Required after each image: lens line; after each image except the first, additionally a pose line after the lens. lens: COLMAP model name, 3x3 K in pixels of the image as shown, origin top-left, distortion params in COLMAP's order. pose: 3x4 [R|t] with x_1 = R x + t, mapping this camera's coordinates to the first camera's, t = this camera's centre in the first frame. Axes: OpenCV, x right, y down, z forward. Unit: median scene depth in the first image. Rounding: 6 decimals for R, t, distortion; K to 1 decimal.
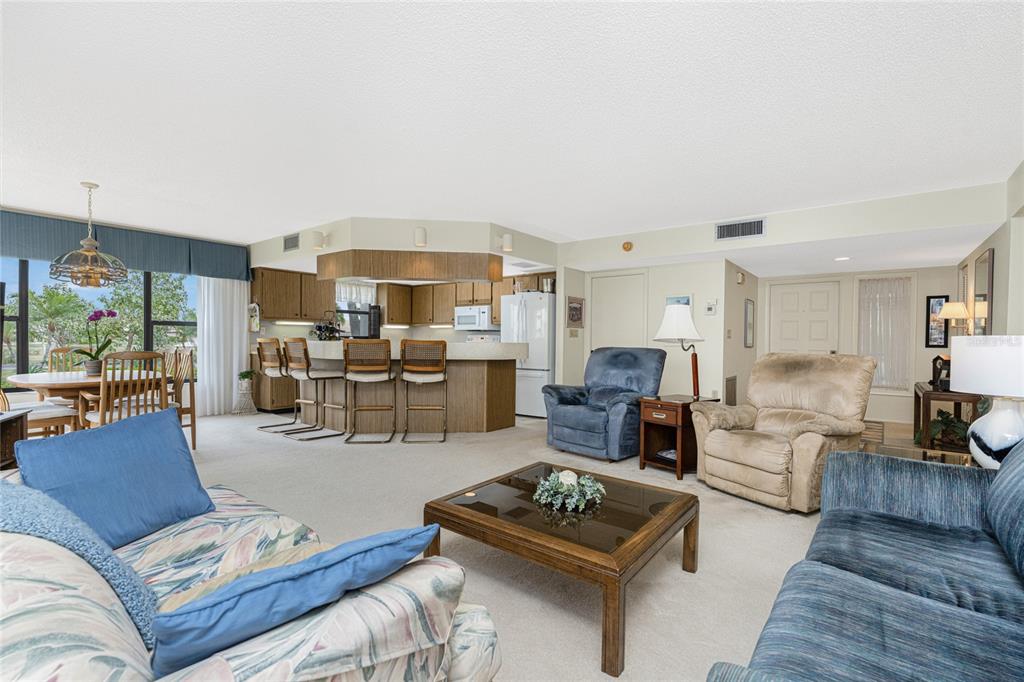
lens RADIAL K [[464.8, 0, 509.2], [0, 464.8, 344.1], [0, 0, 1]] dist [0.000352, -0.000426]
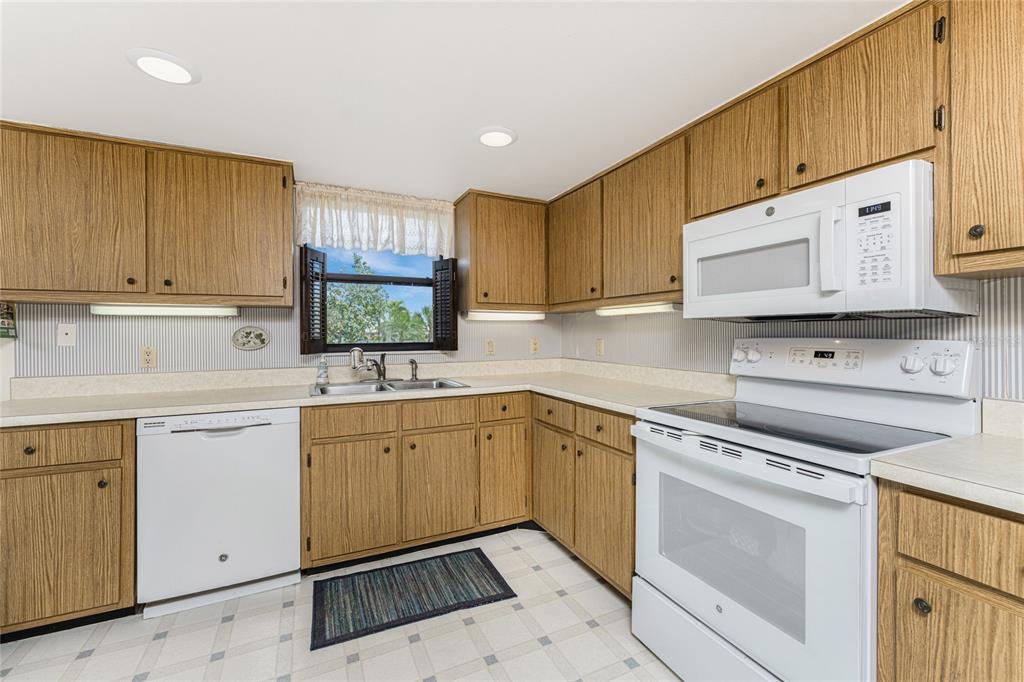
lens RADIAL K [[419.6, 0, 502.6], [0, 419.6, 331.0], [0, 0, 1]] dist [-0.001186, -0.000658]
pose [[0.889169, -0.015801, -0.457306, -0.122642], [0.007337, 0.999767, -0.020278, -0.024313], [0.457521, 0.014675, 0.889078, 0.913298]]
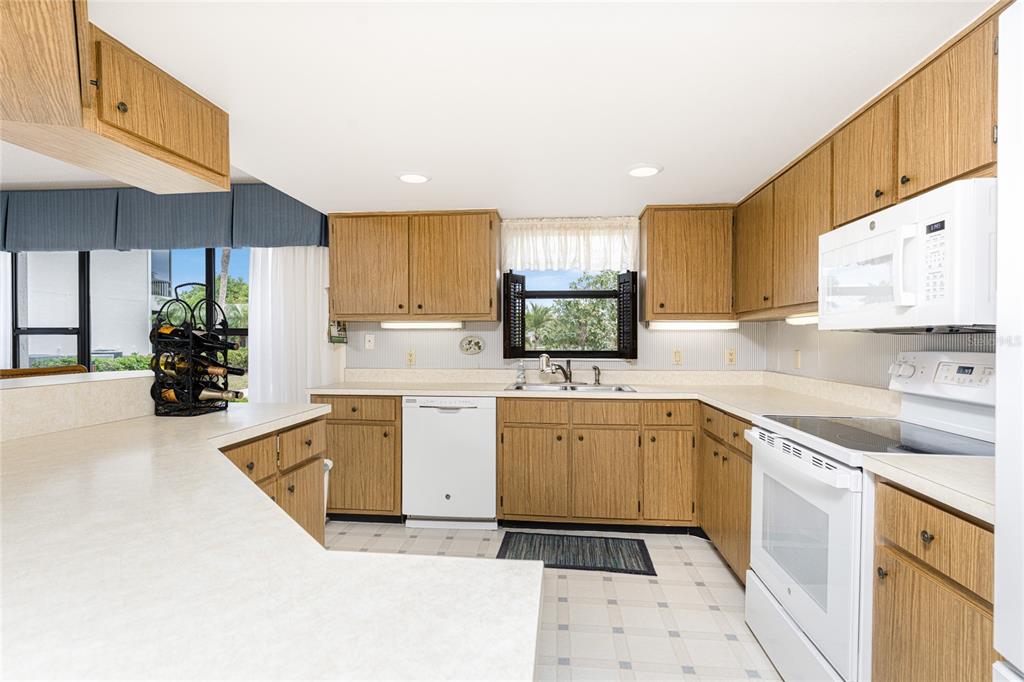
lens RADIAL K [[507.2, 0, 511.9], [0, 507.2, 344.5], [0, 0, 1]] dist [0.000395, -0.000117]
pose [[0.535982, -0.001739, -0.844228, 0.022922], [-0.007622, 0.999947, -0.006899, -0.024180], [0.844195, 0.010132, 0.535940, 0.868647]]
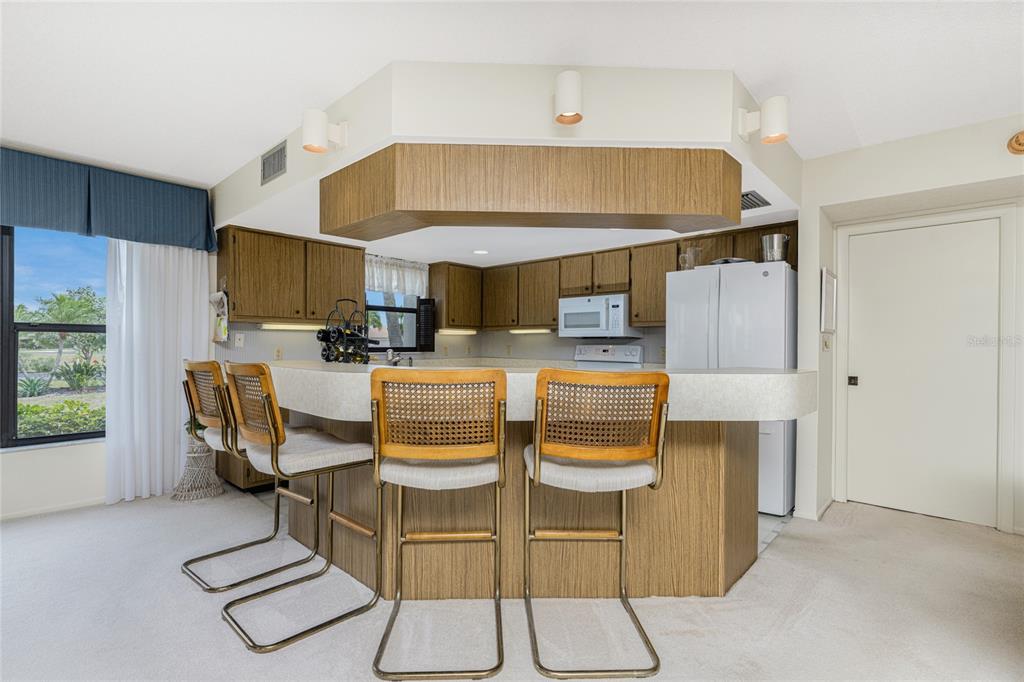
lens RADIAL K [[484.0, 0, 512.0], [0, 484.0, 341.0], [0, 0, 1]] dist [0.000510, 0.000039]
pose [[0.997034, -0.003859, -0.076868, -0.156456], [0.002420, 0.999820, -0.018805, -0.016510], [0.076926, 0.018564, 0.996864, 0.451689]]
